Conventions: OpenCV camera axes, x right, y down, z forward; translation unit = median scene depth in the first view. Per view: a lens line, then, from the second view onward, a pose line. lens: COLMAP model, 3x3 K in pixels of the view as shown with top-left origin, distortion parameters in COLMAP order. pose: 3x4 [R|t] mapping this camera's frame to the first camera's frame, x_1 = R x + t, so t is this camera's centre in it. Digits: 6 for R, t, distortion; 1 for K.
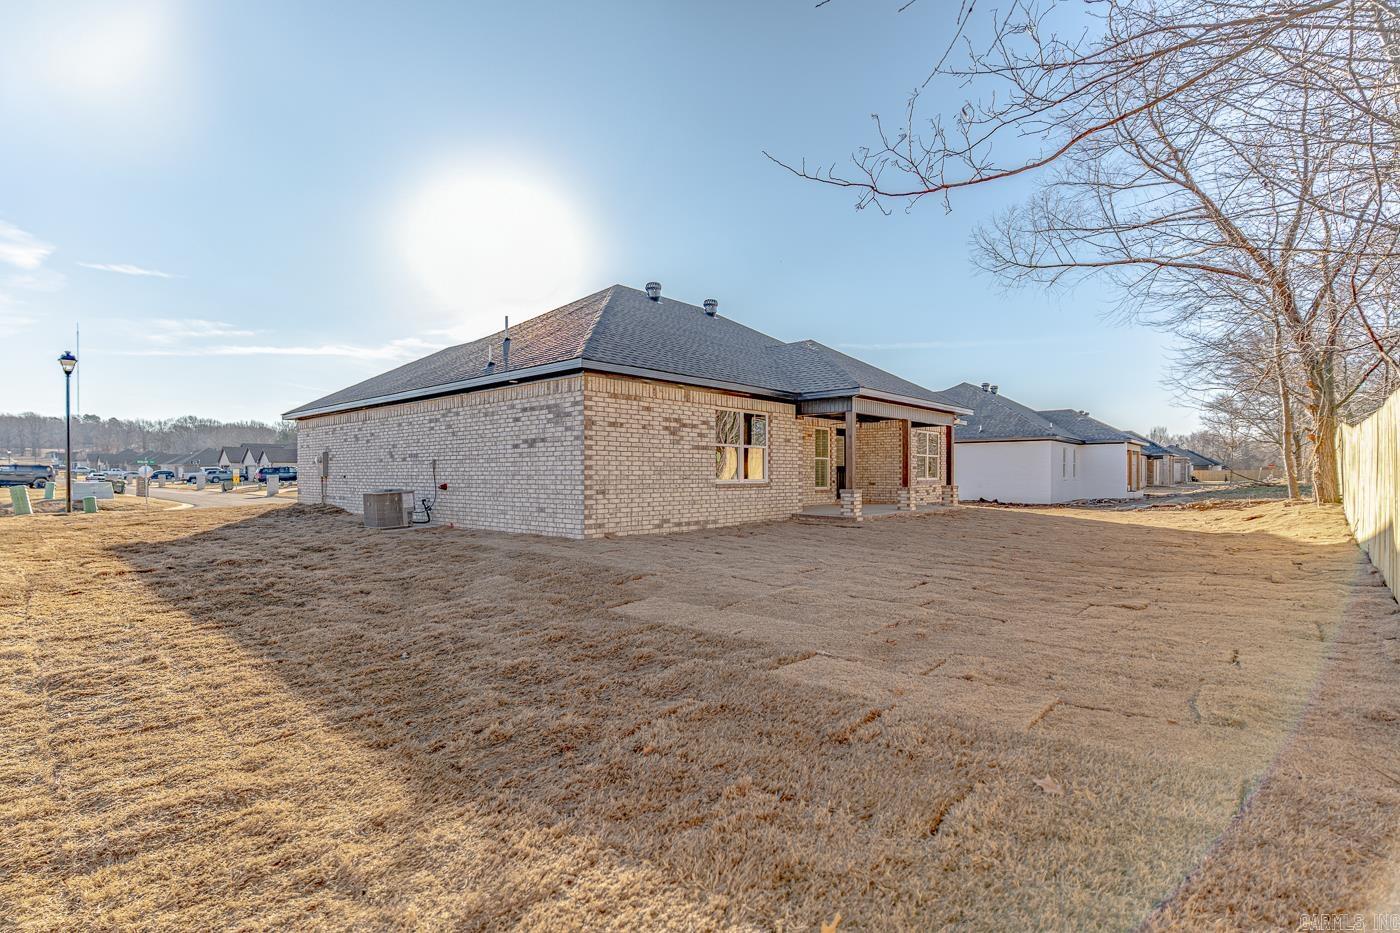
lens RADIAL K [[654.9, 0, 696.5], [0, 654.9, 470.5], [0, 0, 1]] dist [0.002328, 0.001275]
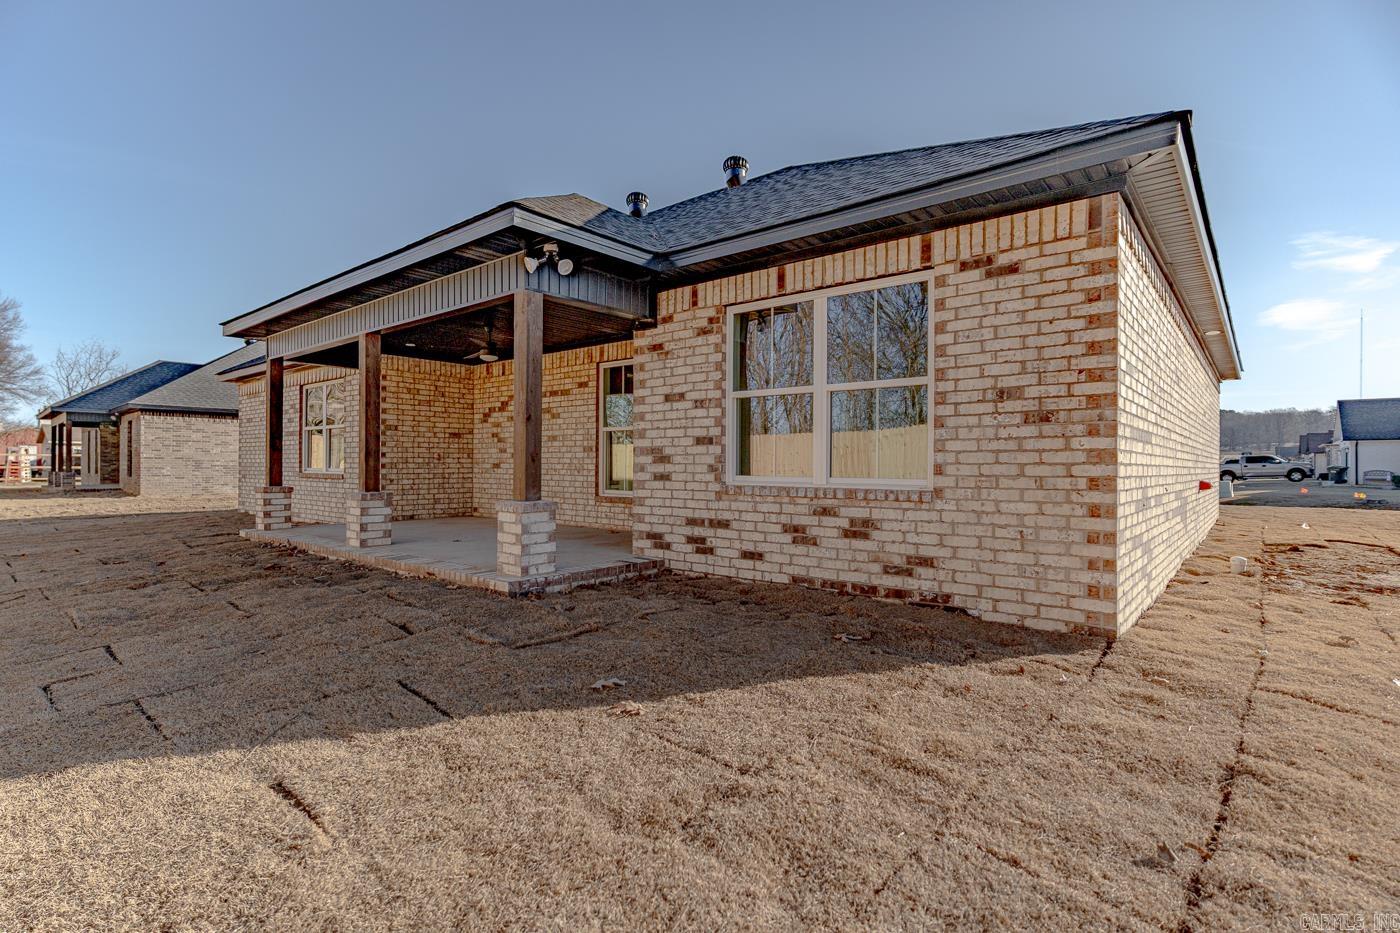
lens RADIAL K [[679.1, 0, 696.7], [0, 679.1, 467.4], [0, 0, 1]] dist [-0.005322, -0.000045]
pose [[0.020299, 0.007626, -0.999765, 1.064302], [0.004623, 0.999960, 0.007721, 0.008647], [0.999783, -0.004778, 0.020263, 1.668609]]
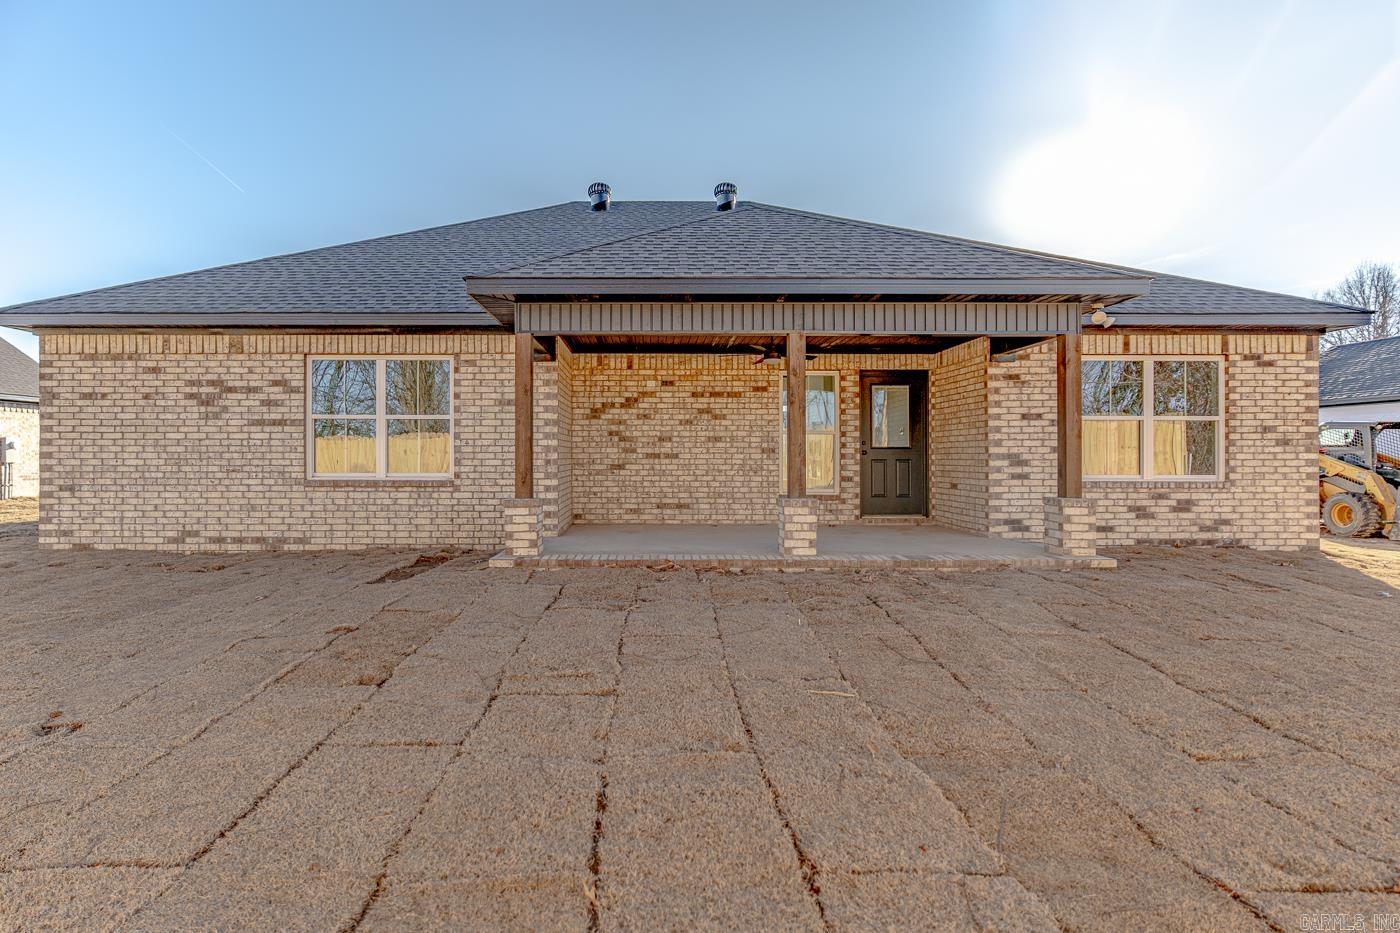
lens RADIAL K [[654.9, 0, 697.8], [0, 654.9, 457.0], [0, 0, 1]] dist [0.002328, 0.001275]
pose [[0.659822, 0.006164, -0.751397, 0.821250], [0.002794, 0.999939, 0.010656, -0.007936], [0.751417, -0.009130, 0.659765, 0.964733]]
